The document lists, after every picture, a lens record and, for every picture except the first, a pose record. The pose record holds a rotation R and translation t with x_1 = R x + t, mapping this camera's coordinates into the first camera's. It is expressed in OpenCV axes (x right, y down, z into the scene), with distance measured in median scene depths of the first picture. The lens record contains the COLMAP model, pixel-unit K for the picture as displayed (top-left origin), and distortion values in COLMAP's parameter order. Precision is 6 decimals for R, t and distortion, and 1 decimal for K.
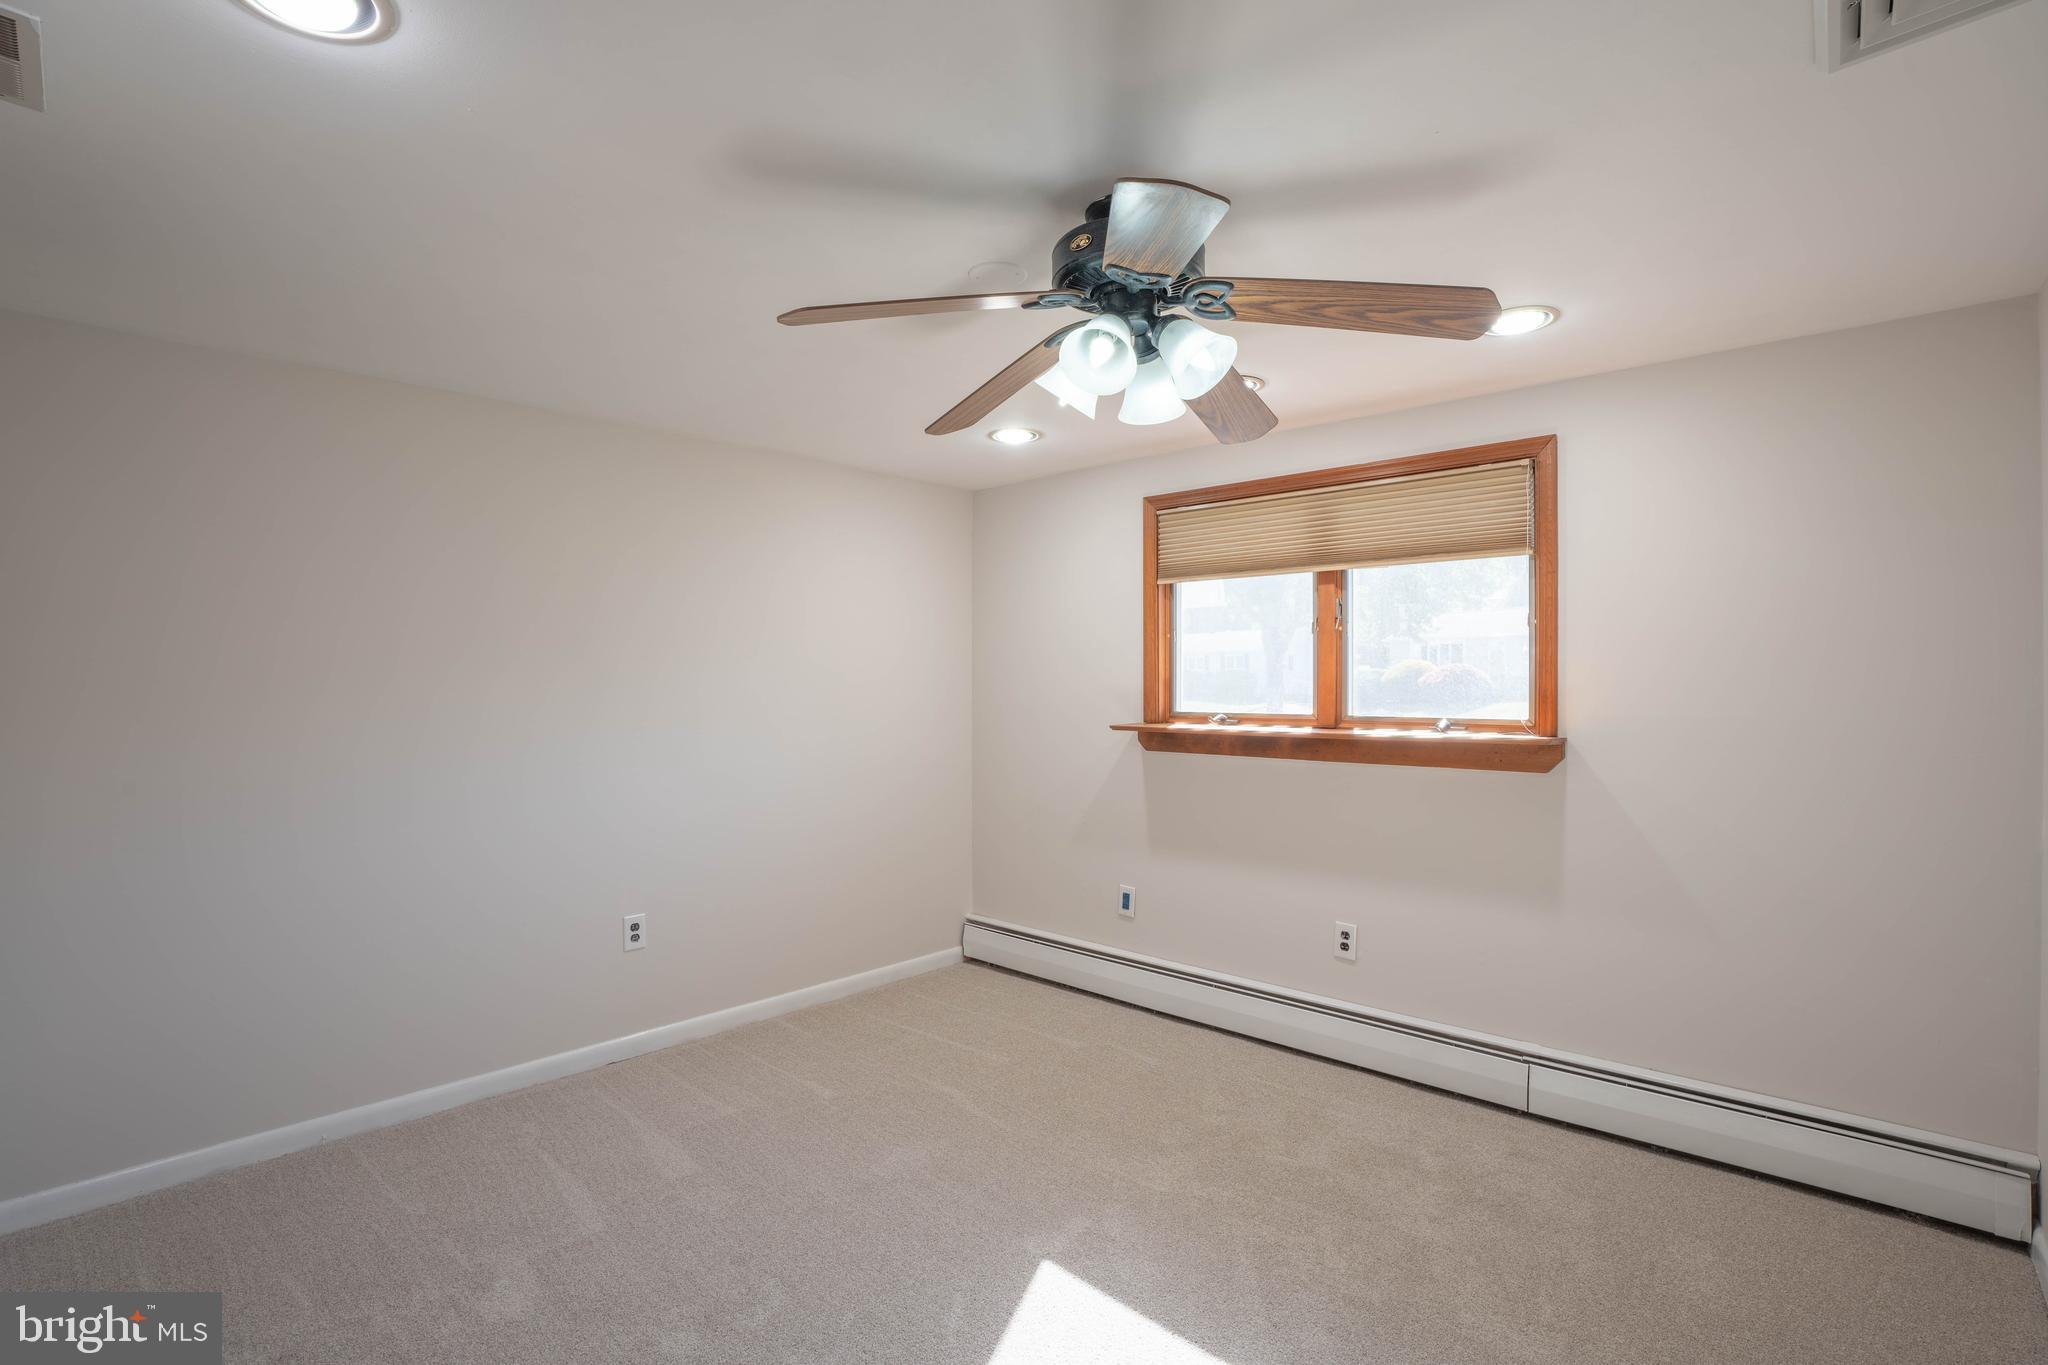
lens RADIAL K [[967.5, 0, 995.1], [0, 967.5, 687.0], [0, 0, 1]] dist [-0.001235, 0.000093]
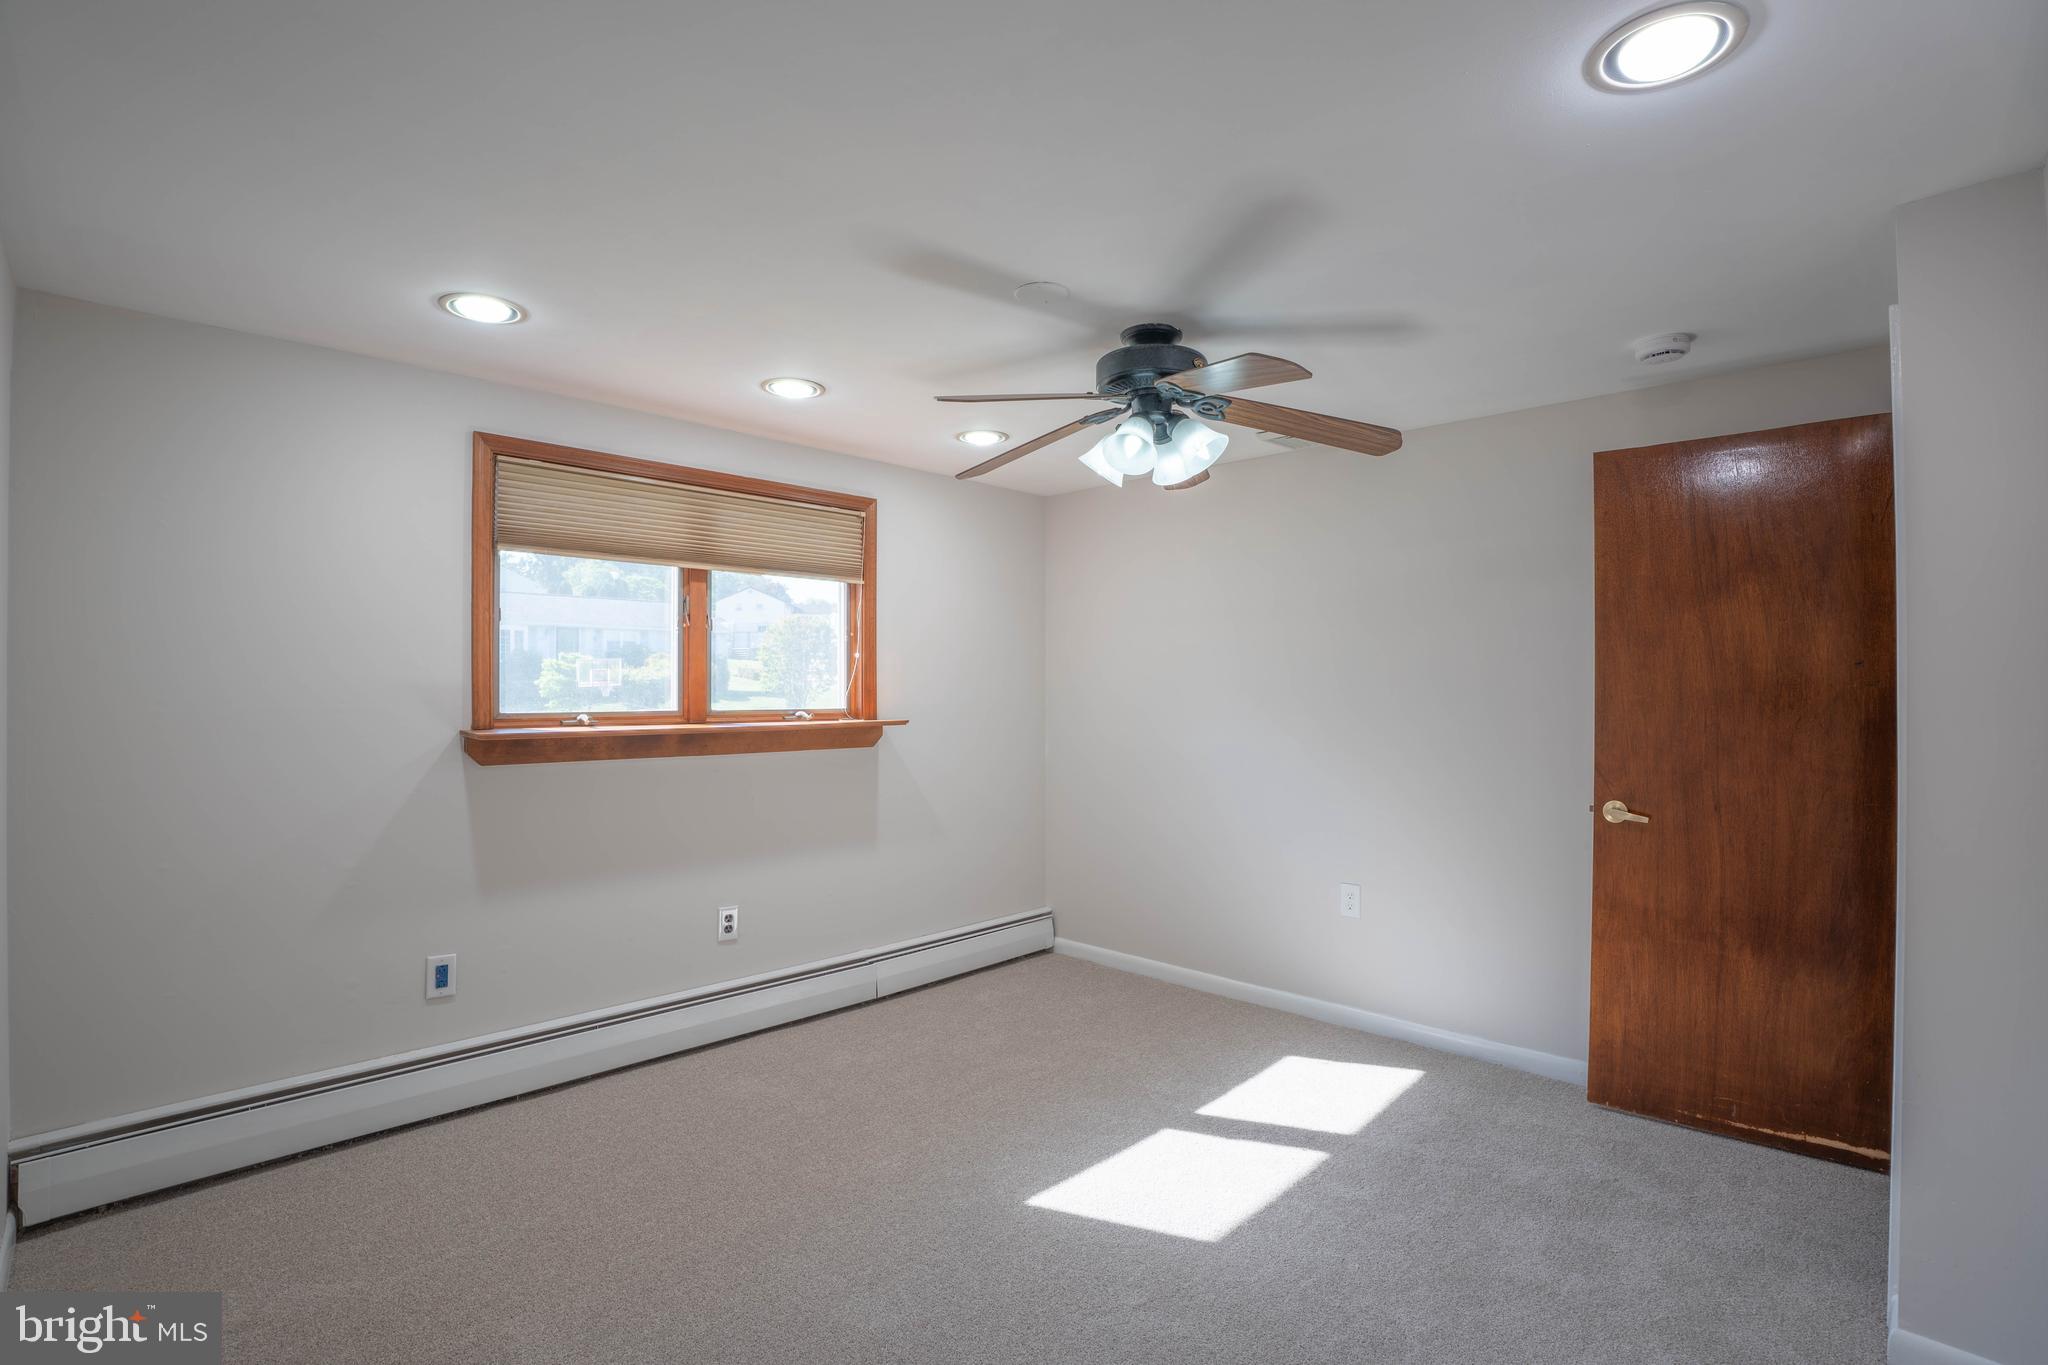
lens RADIAL K [[953.7, 0, 1024.0], [0, 953.7, 682.5], [0, 0, 1]] dist [-0.001175, -0.000325]
pose [[0.064719, -0.000146, 0.997903, -0.639959], [-0.003229, 0.999995, 0.000355, -0.002013], [-0.997898, -0.003246, 0.064719, 0.597967]]
